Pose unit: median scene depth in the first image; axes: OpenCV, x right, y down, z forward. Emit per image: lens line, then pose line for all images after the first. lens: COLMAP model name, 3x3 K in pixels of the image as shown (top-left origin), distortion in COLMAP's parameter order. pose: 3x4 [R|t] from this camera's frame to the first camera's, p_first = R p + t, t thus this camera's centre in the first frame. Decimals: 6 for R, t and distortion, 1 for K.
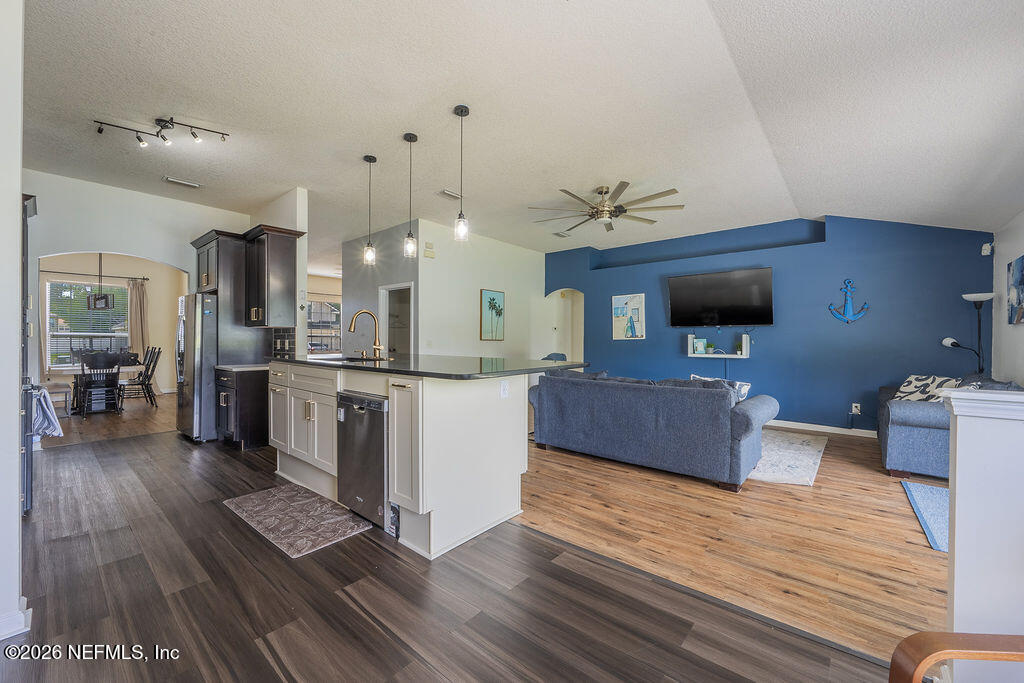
lens RADIAL K [[403.7, 0, 519.1], [0, 403.7, 342.5], [0, 0, 1]] dist [-0.003456, 0.000756]
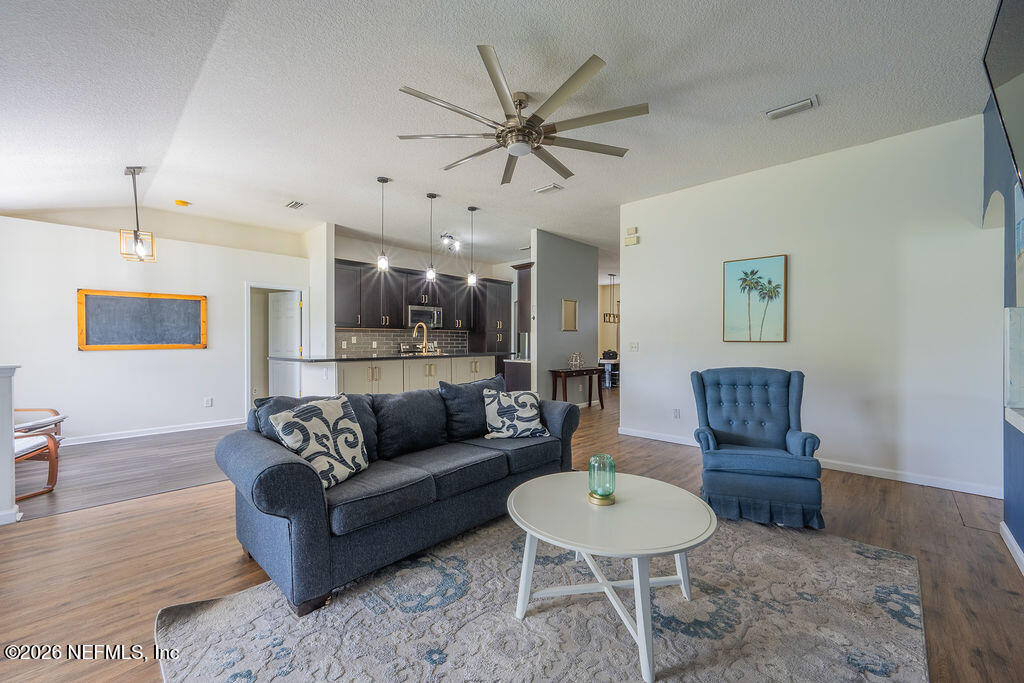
lens RADIAL K [[403.7, 0, 505.4], [0, 403.7, 341.9], [0, 0, 1]] dist [-0.003456, 0.000756]
pose [[-0.062105, -0.004224, -0.998061, 0.642989], [-0.005825, 0.999976, -0.003870, -0.000734], [0.998053, 0.005573, -0.062128, 0.785646]]
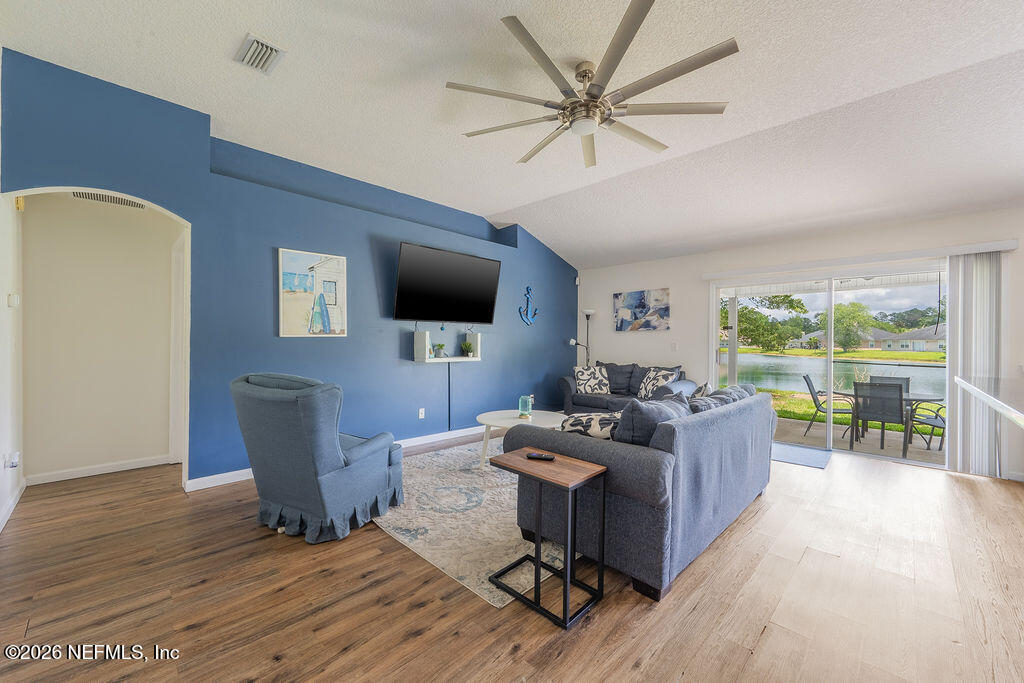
lens RADIAL K [[403.7, 0, 517.7], [0, 403.7, 335.8], [0, 0, 1]] dist [-0.003456, 0.000756]
pose [[0.076613, 0.010453, 0.997006, -0.317660], [-0.003008, 0.999943, -0.010253, -0.005903], [-0.997056, -0.002214, 0.076640, 0.931356]]
